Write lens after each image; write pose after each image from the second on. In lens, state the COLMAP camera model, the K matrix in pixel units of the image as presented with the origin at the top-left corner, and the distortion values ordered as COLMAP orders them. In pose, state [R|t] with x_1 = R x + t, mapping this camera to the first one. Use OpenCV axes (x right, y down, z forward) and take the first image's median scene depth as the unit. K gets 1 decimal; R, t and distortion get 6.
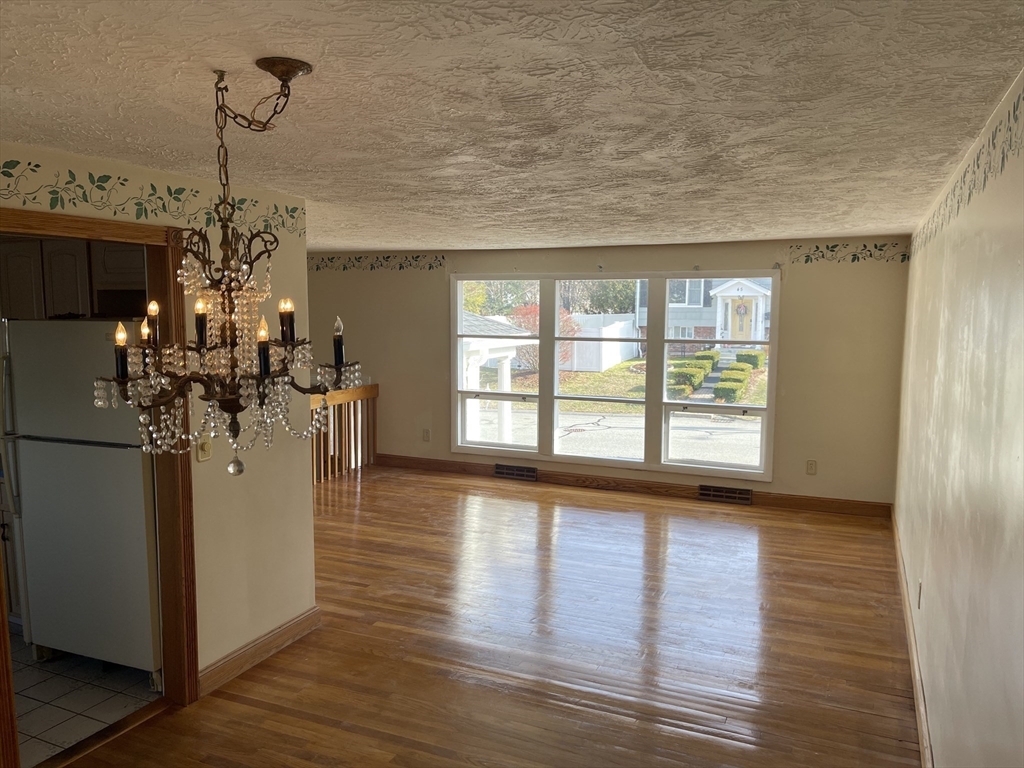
lens RADIAL K [[775.5, 0, 513.3], [0, 775.5, 385.9], [0, 0, 1]] dist [0.076094, -0.088560]
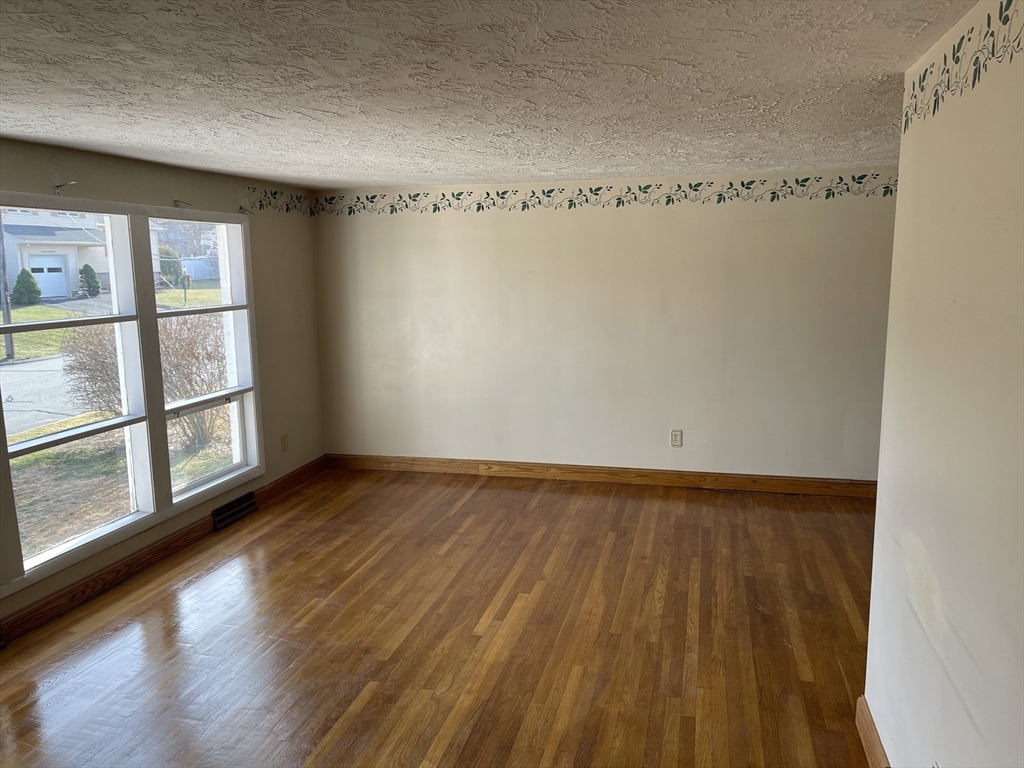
lens RADIAL K [[775.5, 0, 513.3], [0, 775.5, 385.9], [0, 0, 1]] dist [0.076094, -0.088560]
pose [[-0.178375, -0.155843, 0.971543, -0.525312], [0.115915, 0.977174, 0.178028, -0.087693], [-0.977111, 0.144372, -0.156239, 0.879076]]
